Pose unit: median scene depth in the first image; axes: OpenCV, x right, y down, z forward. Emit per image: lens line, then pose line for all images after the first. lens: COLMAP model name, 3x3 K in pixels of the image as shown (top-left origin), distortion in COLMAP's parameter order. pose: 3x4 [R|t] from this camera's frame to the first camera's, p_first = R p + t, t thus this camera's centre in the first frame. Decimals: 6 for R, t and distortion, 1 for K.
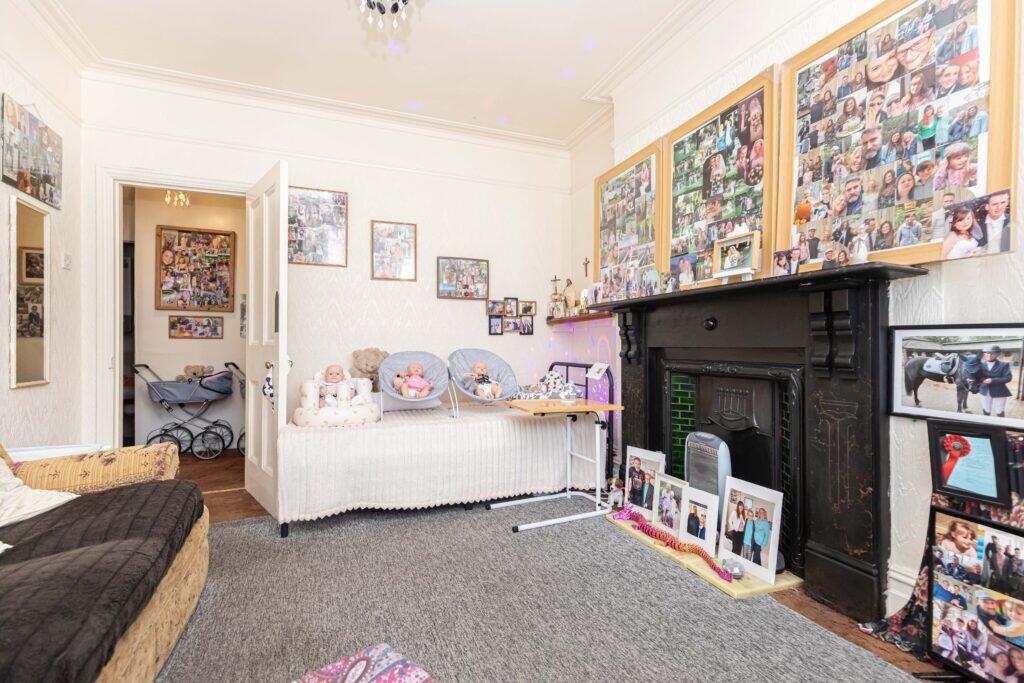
lens RADIAL K [[461.8, 0, 505.5], [0, 461.8, 346.0], [0, 0, 1]] dist [0.001356, 0.000131]
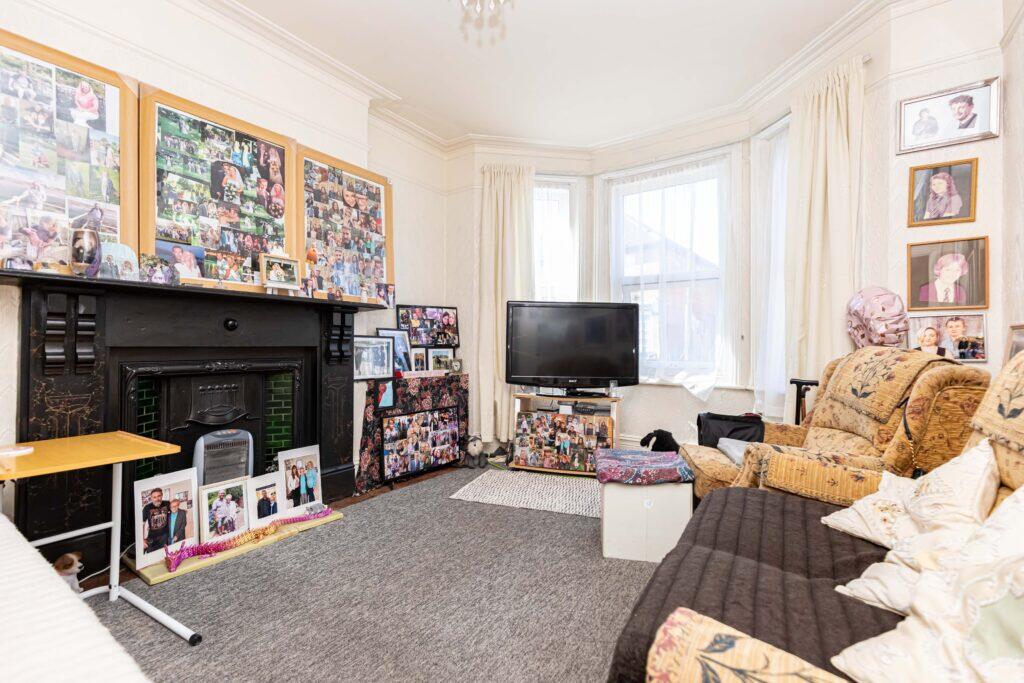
lens RADIAL K [[461.8, 0, 505.5], [0, 461.8, 346.0], [0, 0, 1]] dist [0.001356, 0.000131]
pose [[-0.554821, -0.000971, 0.831969, -0.879047], [-0.000466, 1.000000, 0.000856, 0.000474], [-0.831970, 0.000087, -0.554821, 1.204172]]
